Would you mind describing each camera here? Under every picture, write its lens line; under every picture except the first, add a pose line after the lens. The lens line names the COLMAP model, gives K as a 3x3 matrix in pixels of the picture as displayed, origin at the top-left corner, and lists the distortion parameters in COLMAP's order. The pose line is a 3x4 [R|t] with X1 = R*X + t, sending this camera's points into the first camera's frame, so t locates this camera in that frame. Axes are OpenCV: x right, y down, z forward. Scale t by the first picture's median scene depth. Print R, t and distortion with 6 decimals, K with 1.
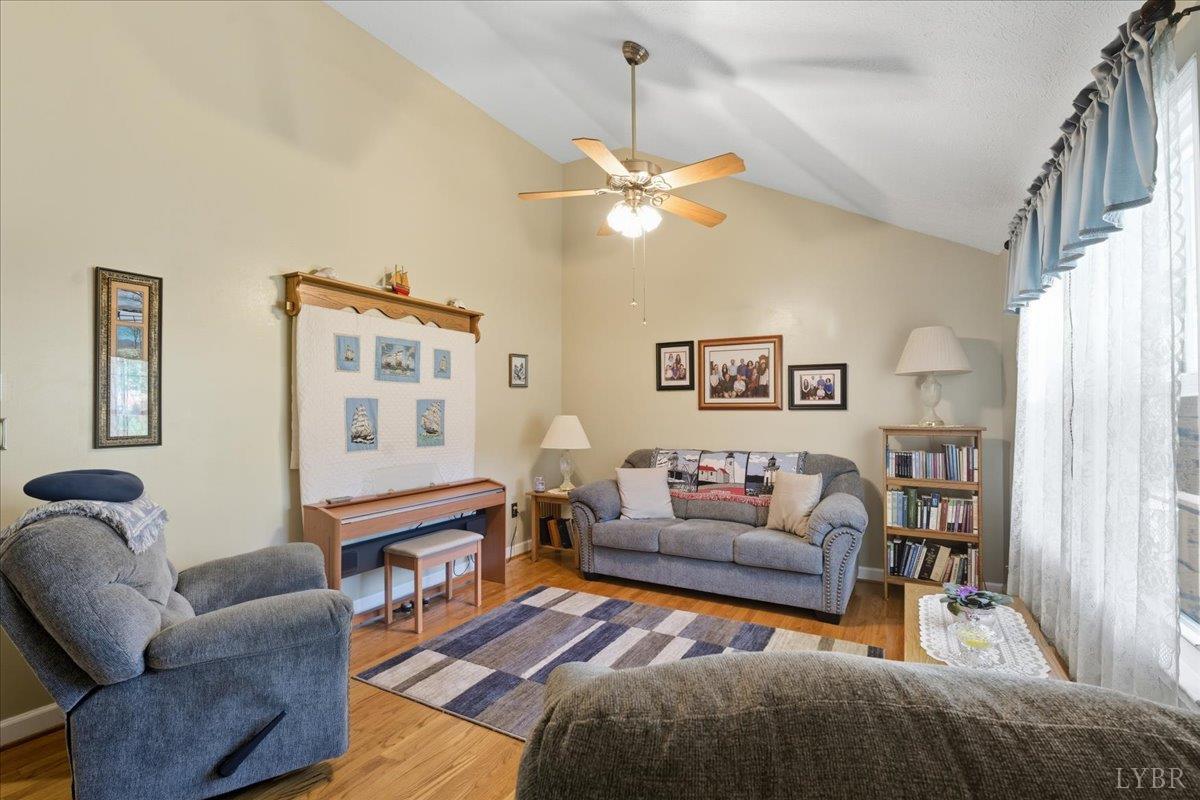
lens RADIAL K [[536.8, 0, 599.2], [0, 536.8, 406.5], [0, 0, 1]] dist [-0.004144, -0.000127]
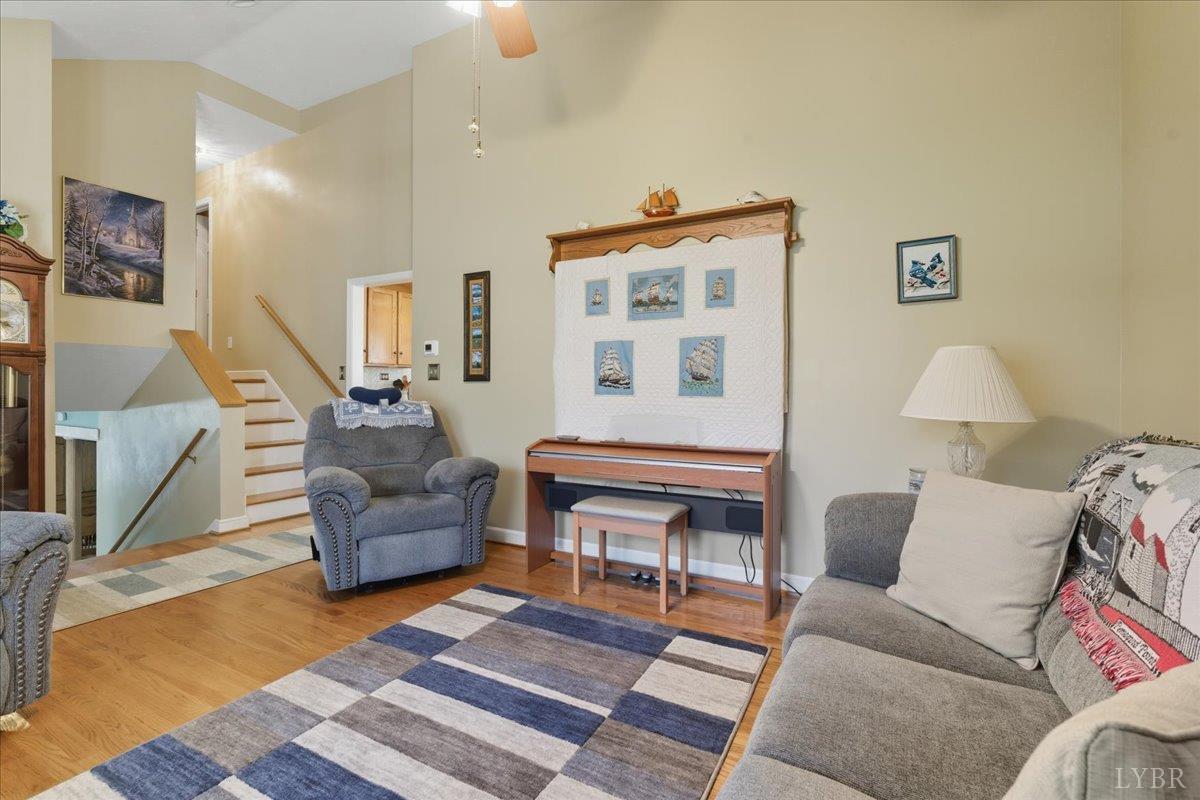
lens RADIAL K [[536.8, 0, 598.8], [0, 536.8, 393.2], [0, 0, 1]] dist [-0.004144, -0.000127]
pose [[0.023933, 0.011421, -0.999648, 0.513734], [0.004342, 0.999924, 0.011528, 0.065652], [0.999704, -0.004616, 0.023881, 0.918762]]
